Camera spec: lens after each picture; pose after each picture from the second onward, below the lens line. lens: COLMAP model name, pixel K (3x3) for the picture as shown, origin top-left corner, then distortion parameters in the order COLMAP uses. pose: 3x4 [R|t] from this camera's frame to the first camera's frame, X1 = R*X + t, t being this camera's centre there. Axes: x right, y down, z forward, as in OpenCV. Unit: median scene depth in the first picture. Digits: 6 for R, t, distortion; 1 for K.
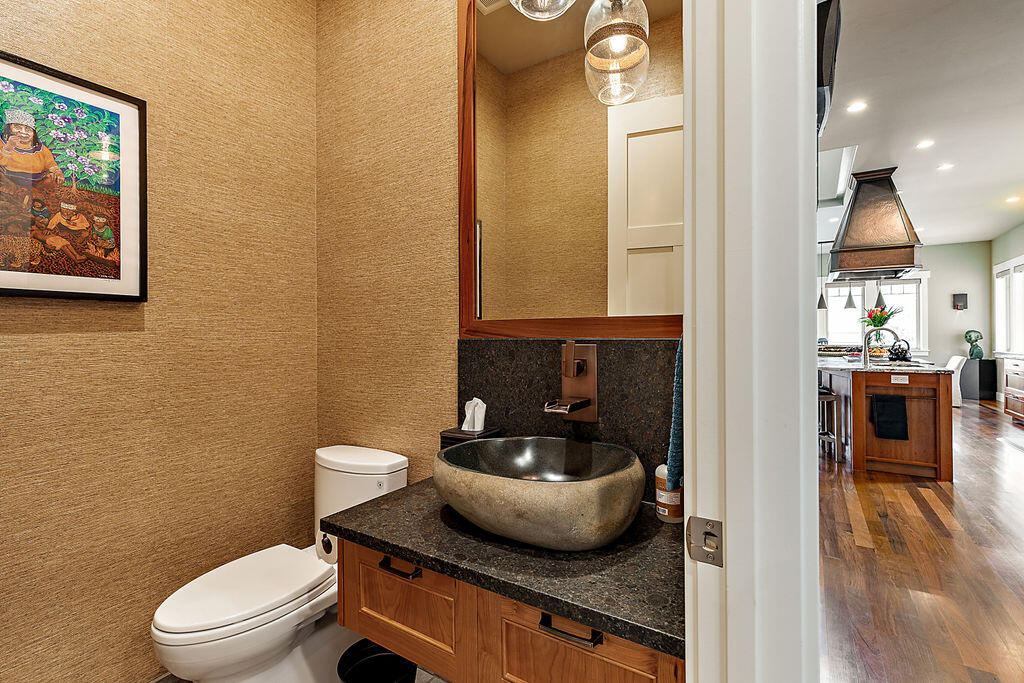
lens RADIAL K [[467.8, 0, 514.1], [0, 467.8, 338.7], [0, 0, 1]] dist [0.002054, -0.000131]
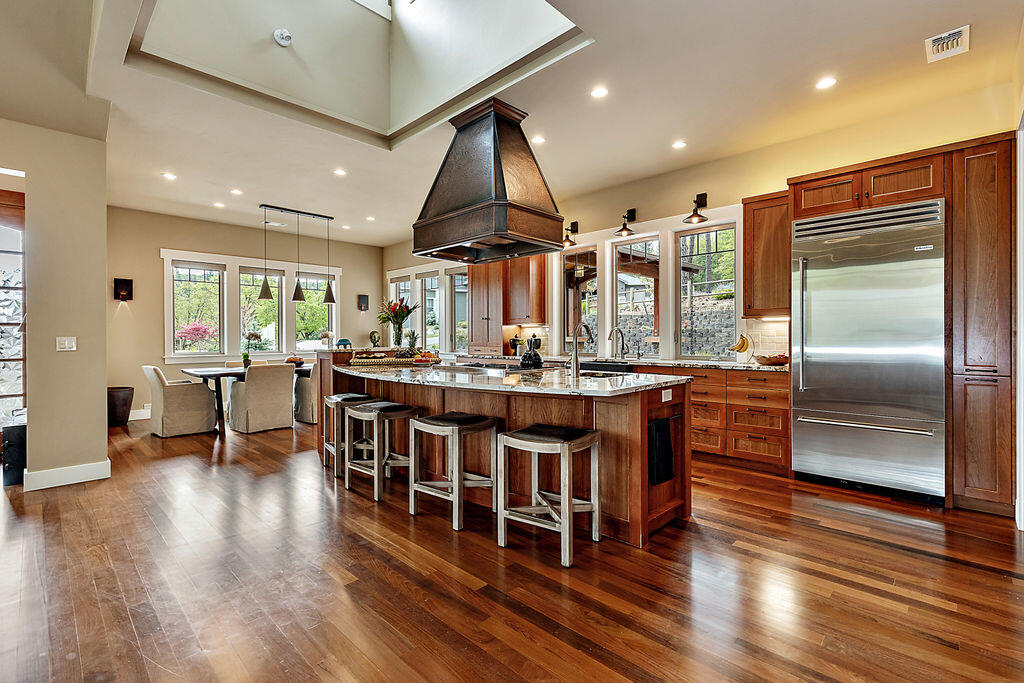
lens RADIAL K [[467.8, 0, 514.1], [0, 467.8, 338.7], [0, 0, 1]] dist [0.002054, -0.000131]
pose [[0.211937, 0.003062, 0.977278, 0.037797], [-0.000448, 0.999995, -0.003036, 0.001414], [-0.977283, 0.000206, 0.211938, 0.477113]]
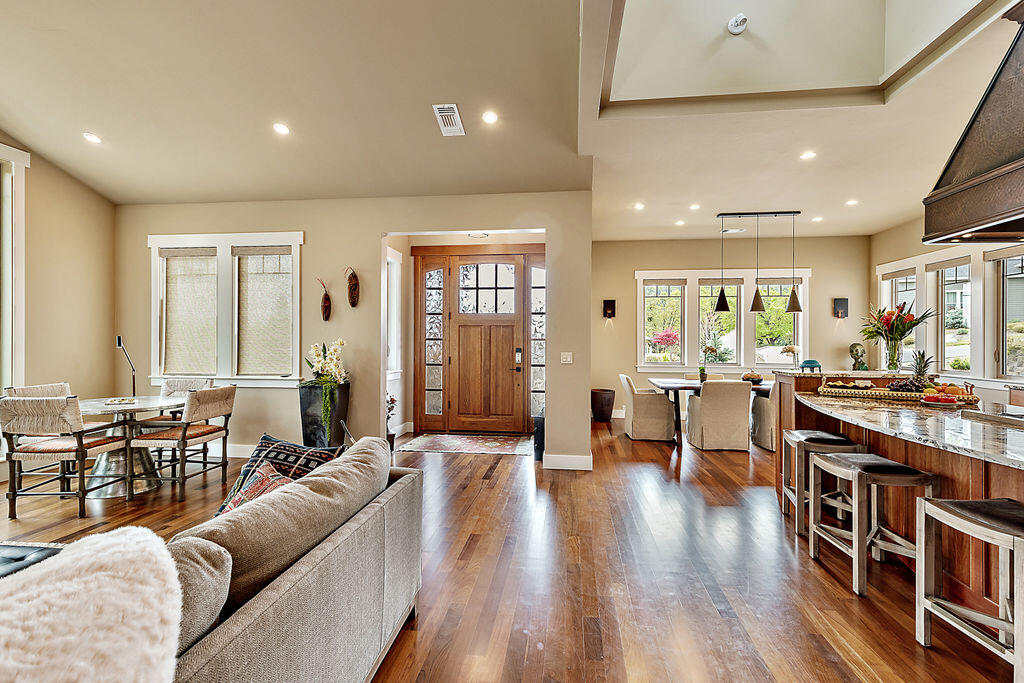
lens RADIAL K [[475.7, 0, 512.0], [0, 475.7, 341.5], [0, 0, 1]] dist [0.009200, -0.000168]
pose [[0.904624, 0.009114, 0.426113, 0.080983], [-0.009550, 0.999954, -0.001113, -0.014120], [-0.426103, -0.003063, 0.904669, 0.498623]]
